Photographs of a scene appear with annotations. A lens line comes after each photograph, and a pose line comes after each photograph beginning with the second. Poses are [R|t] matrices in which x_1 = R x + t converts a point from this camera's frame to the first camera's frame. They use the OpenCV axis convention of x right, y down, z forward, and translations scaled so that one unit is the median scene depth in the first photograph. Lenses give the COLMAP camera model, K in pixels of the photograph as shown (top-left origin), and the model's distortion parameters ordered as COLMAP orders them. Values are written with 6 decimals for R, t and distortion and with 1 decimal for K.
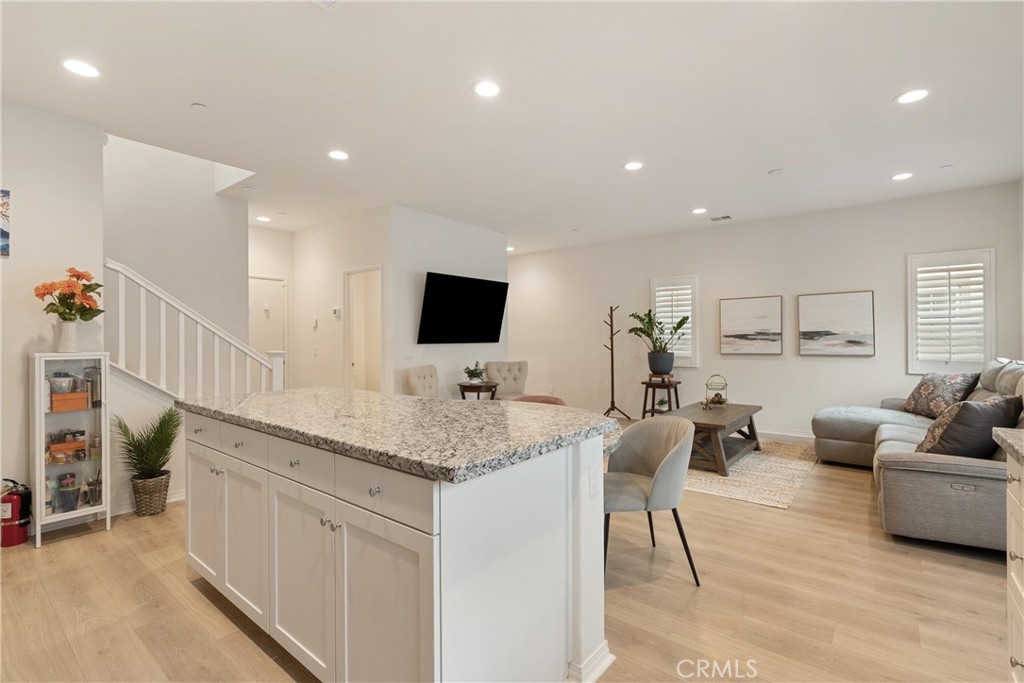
lens RADIAL K [[468.6, 0, 510.5], [0, 468.6, 340.5], [0, 0, 1]] dist [-0.003413, 0.000547]
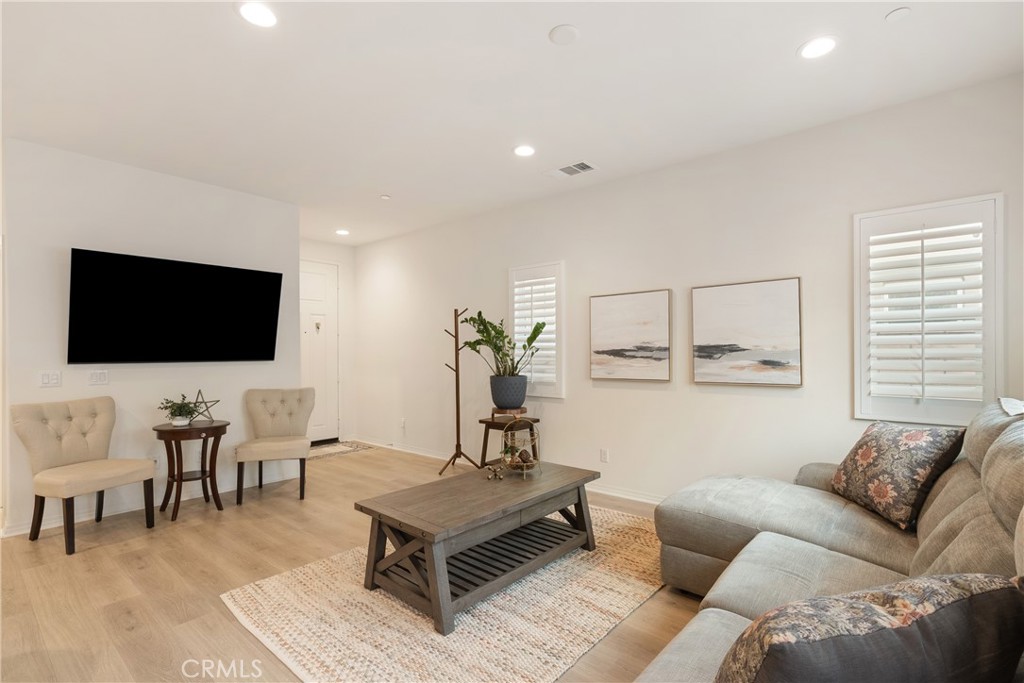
lens RADIAL K [[468.6, 0, 527.7], [0, 468.6, 354.6], [0, 0, 1]] dist [-0.003413, 0.000547]
pose [[0.999685, 0.002751, -0.024935, 0.414892], [-0.002732, 0.999996, 0.000823, -0.006956], [0.024938, -0.000754, 0.999689, 0.369050]]
